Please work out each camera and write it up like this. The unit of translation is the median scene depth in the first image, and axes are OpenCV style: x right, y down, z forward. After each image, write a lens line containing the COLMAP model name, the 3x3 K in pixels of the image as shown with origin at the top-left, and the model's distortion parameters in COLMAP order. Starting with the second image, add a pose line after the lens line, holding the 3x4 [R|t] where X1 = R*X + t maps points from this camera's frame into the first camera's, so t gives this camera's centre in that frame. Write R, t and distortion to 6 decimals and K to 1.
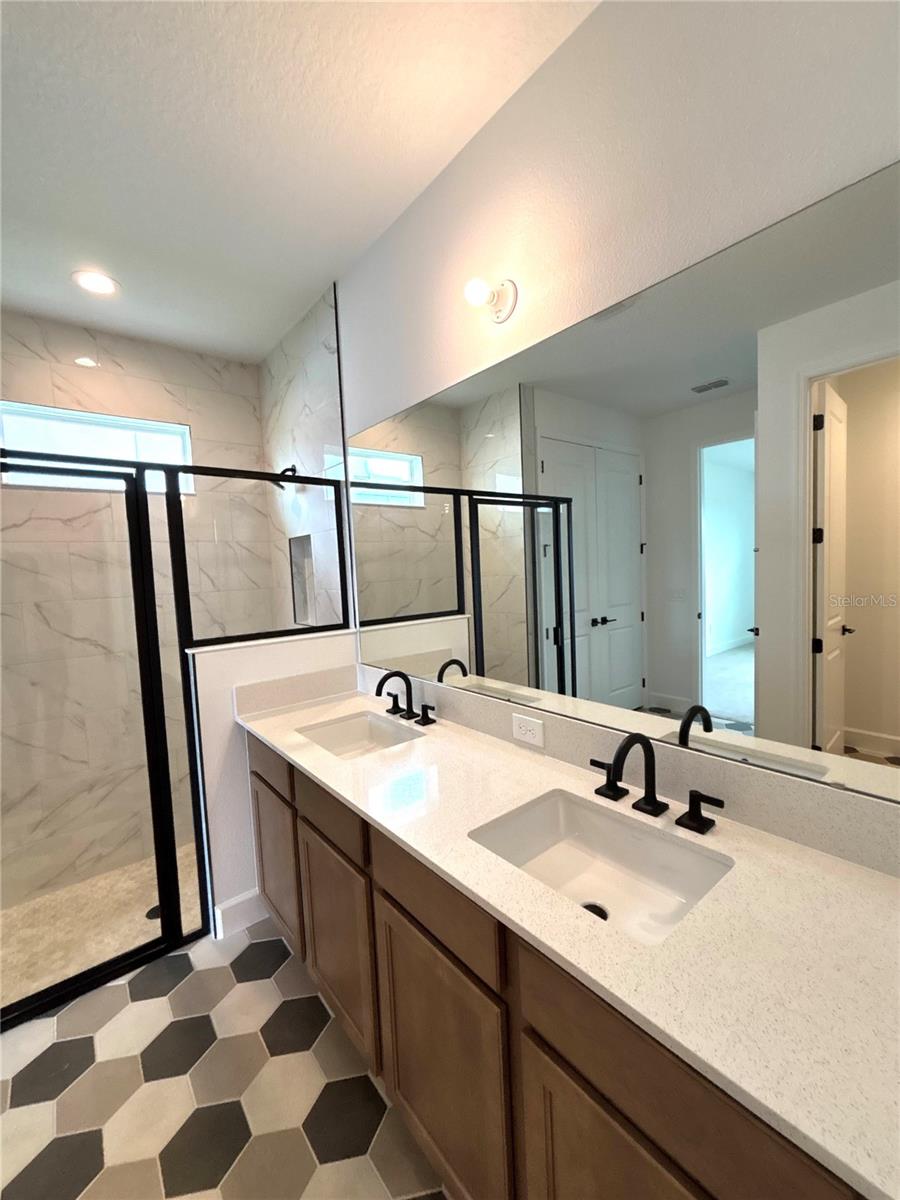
lens RADIAL K [[473.6, 0, 450.0], [0, 473.6, 600.0], [0, 0, 1]] dist [-0.001480, -0.000141]
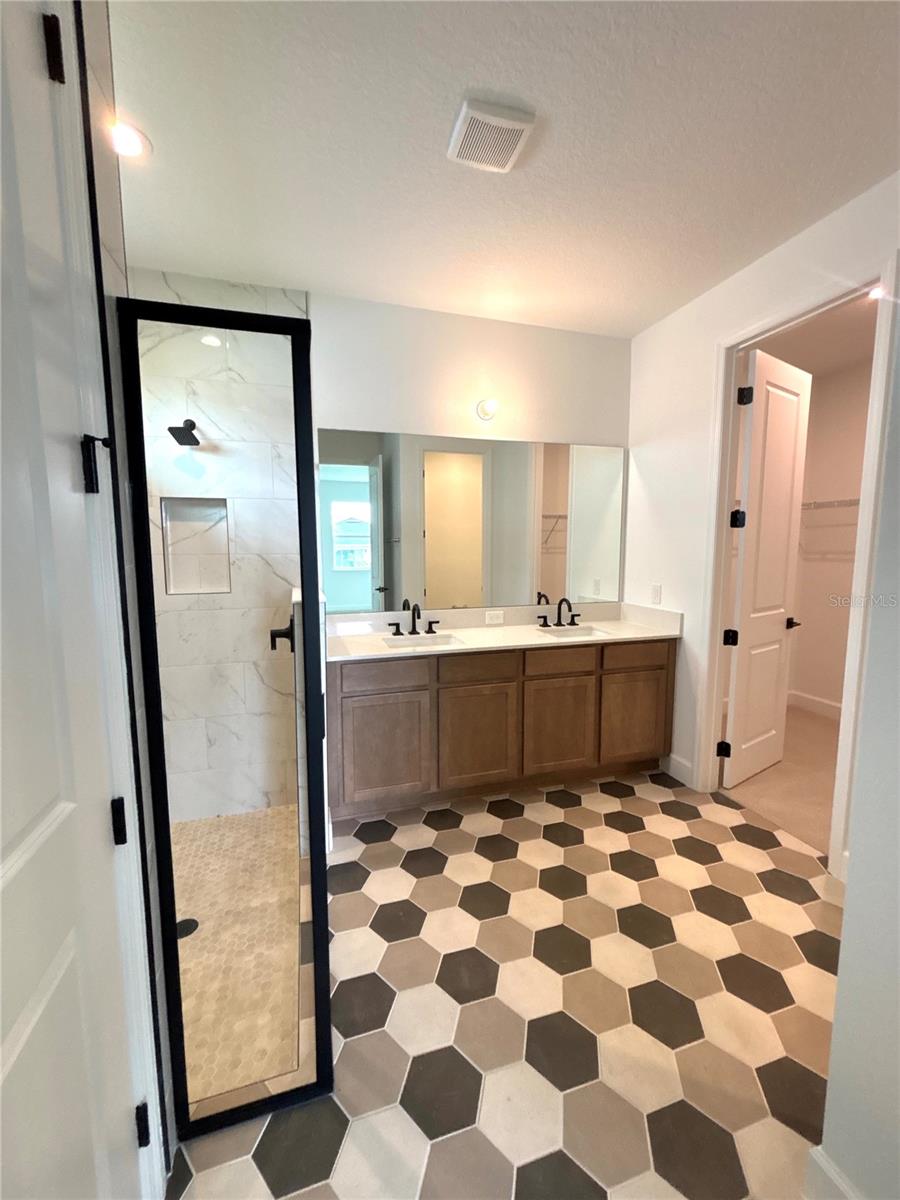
lens RADIAL K [[483.0, 0, 450.0], [0, 483.0, 600.0], [0, 0, 1]] dist [-0.004528, -0.000473]
pose [[0.388516, -0.066648, 0.919028, -1.176731], [0.053720, 0.997323, 0.049616, 0.045821], [-0.919874, 0.030094, 0.391057, 0.204034]]
